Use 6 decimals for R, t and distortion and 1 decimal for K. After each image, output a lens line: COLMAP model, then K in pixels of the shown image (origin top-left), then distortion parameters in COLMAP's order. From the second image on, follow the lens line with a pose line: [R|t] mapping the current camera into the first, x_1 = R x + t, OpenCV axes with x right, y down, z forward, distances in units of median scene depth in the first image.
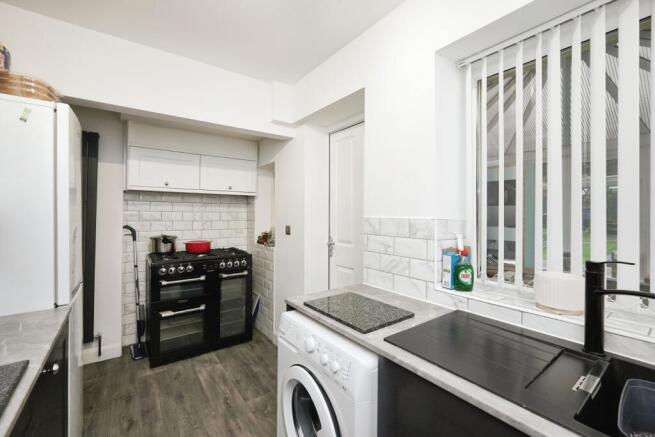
lens RADIAL K [[284.4, 0, 325.5], [0, 284.4, 214.2], [0, 0, 1]] dist [-0.015154, 0.003129]
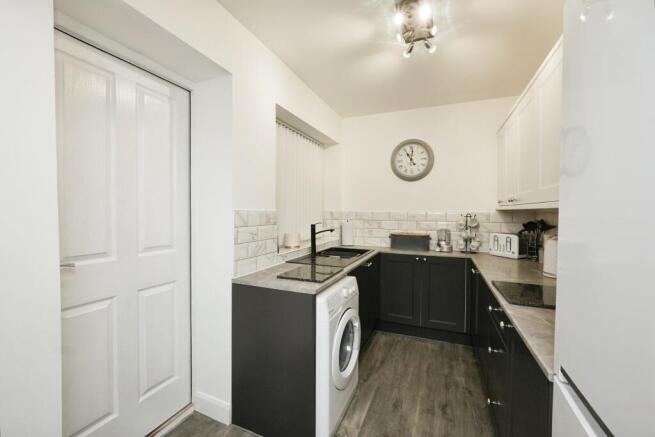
lens RADIAL K [[284.4, 0, 326.9], [0, 284.4, 217.6], [0, 0, 1]] dist [-0.015154, 0.003129]
pose [[-0.531643, -0.028341, 0.846494, -0.934936], [-0.014541, 0.999598, 0.024334, 0.008006], [-0.846844, 0.000628, -0.531841, 1.354737]]
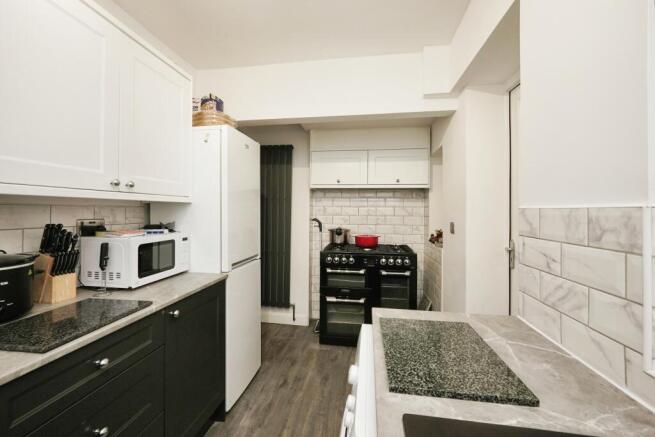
lens RADIAL K [[284.4, 0, 317.9], [0, 284.4, 211.8], [0, 0, 1]] dist [-0.015154, 0.003129]
pose [[0.694003, 0.001980, -0.719969, 0.187536], [-0.004176, 0.999990, -0.001275, 0.014606], [0.719960, 0.003891, 0.694005, 0.187089]]
